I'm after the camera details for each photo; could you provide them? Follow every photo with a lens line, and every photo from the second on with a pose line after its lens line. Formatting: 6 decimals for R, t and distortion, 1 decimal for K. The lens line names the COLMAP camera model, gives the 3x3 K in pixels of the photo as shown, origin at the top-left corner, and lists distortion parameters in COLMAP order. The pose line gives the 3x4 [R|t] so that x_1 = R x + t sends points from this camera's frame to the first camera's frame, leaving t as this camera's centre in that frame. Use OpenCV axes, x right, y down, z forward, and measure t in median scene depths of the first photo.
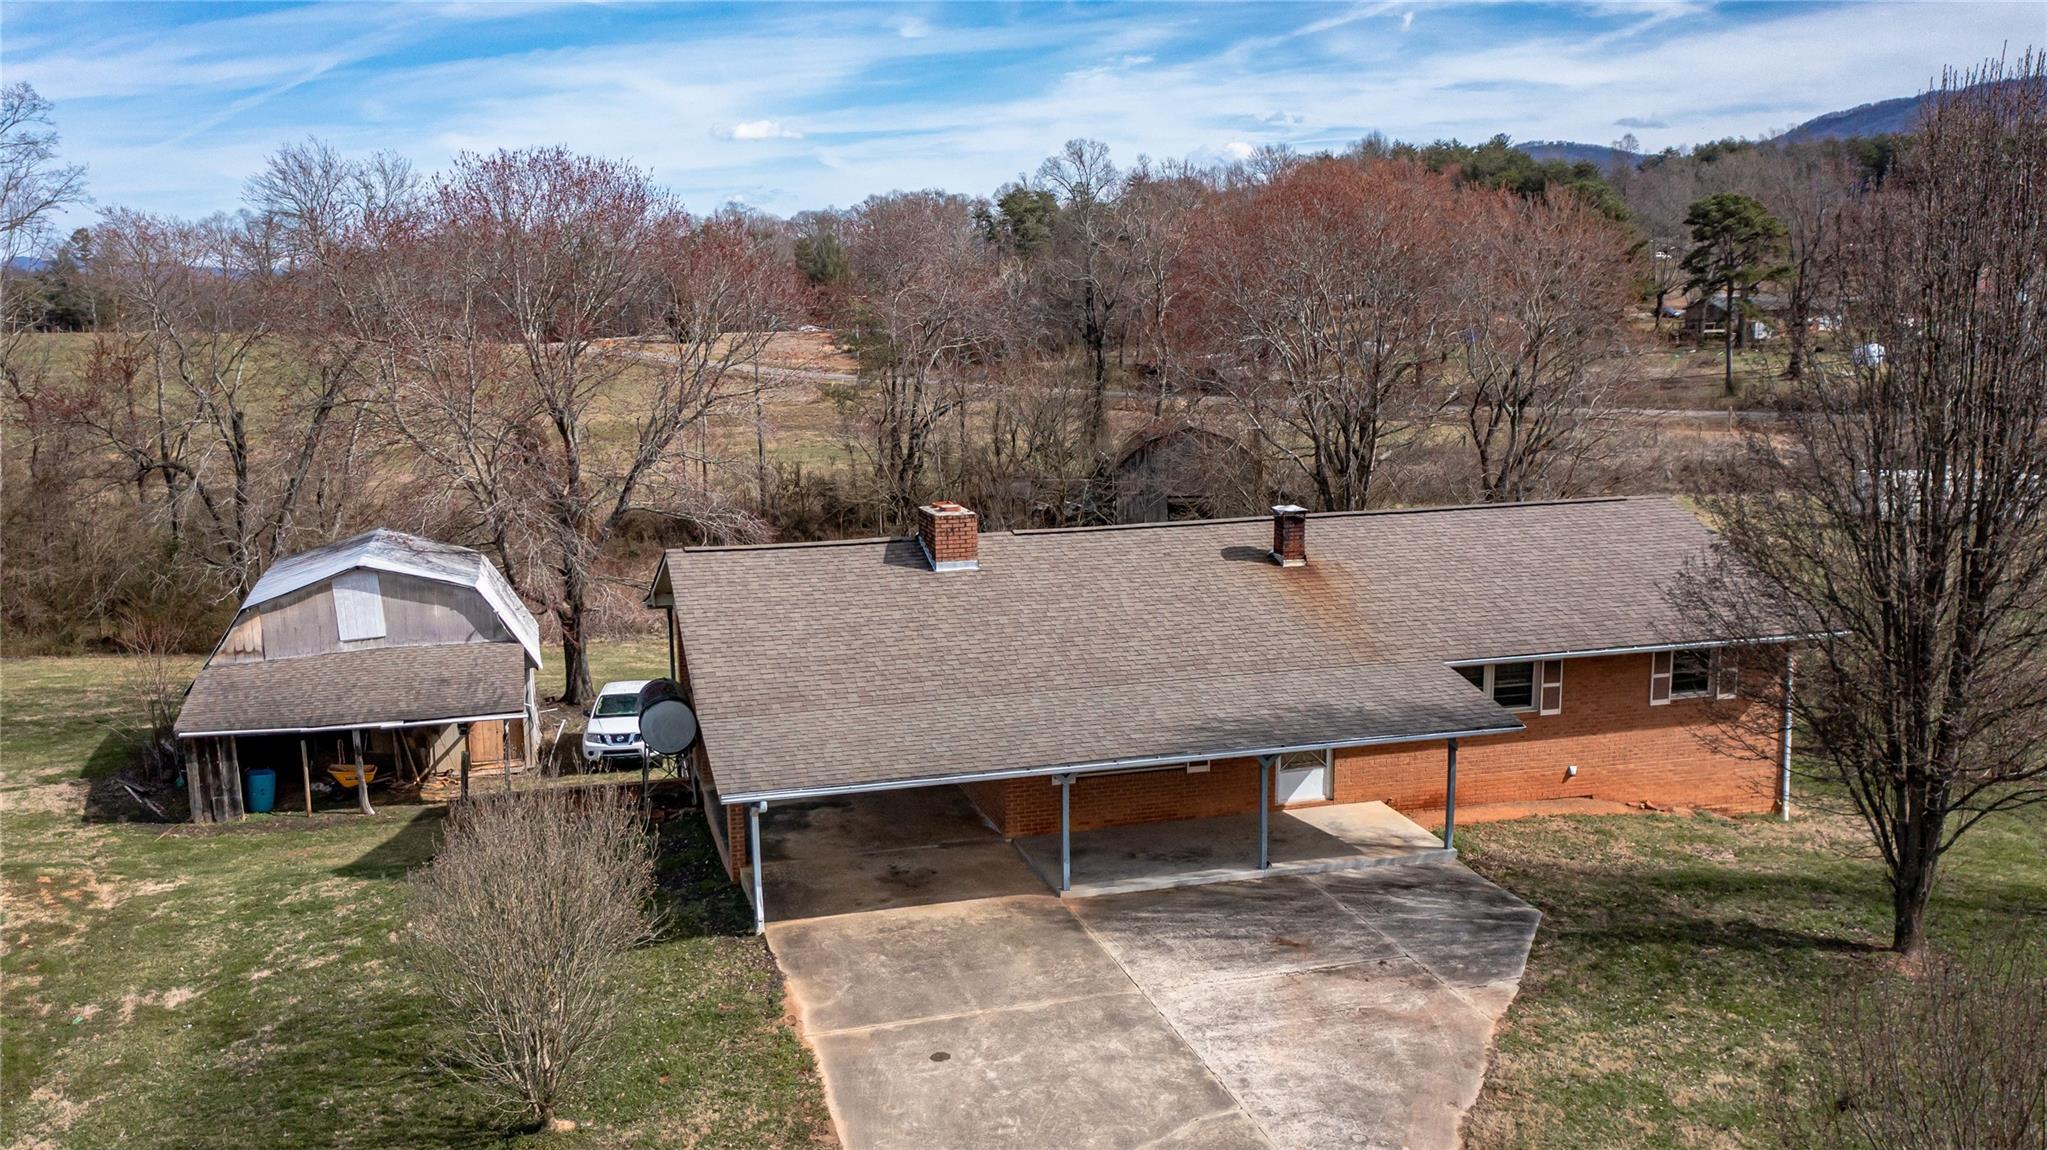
lens RADIAL K [[1734.2, 0, 1011.0], [0, 1734.2, 575.2], [0, 0, 1]] dist [0.007169, -0.005569]
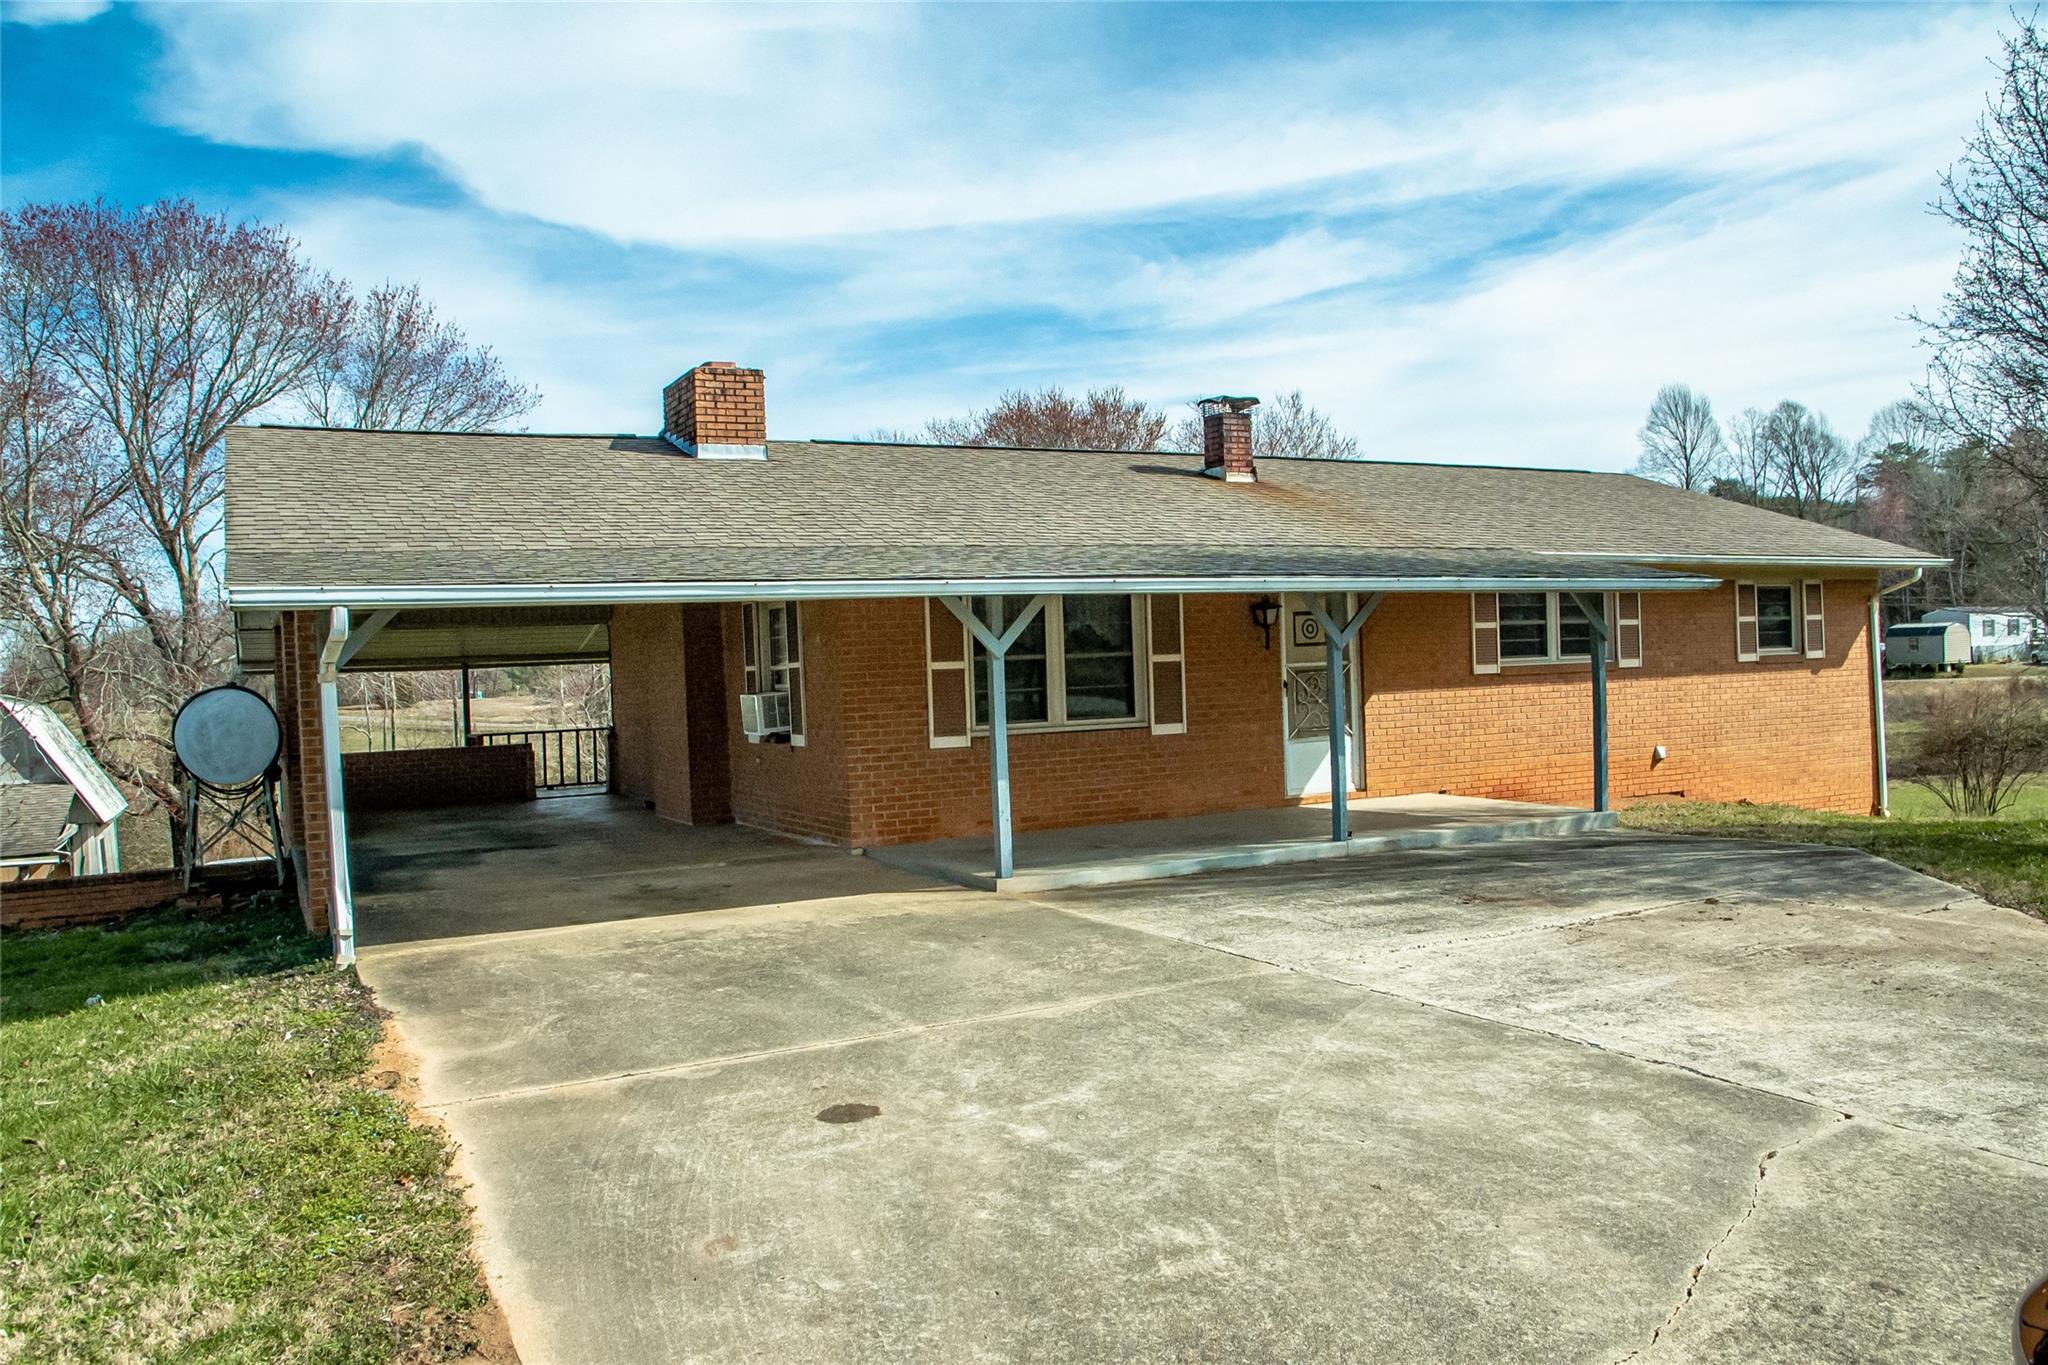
lens RADIAL K [[1522.2, 0, 1029.2], [0, 1522.2, 690.7], [0, 0, 1]] dist [-0.087129, 0.019696]
pose [[0.976680, -0.028343, 0.212820, -0.061713], [0.063361, 0.985151, -0.159574, 0.231884], [-0.205137, 0.169337, 0.963973, 0.664514]]
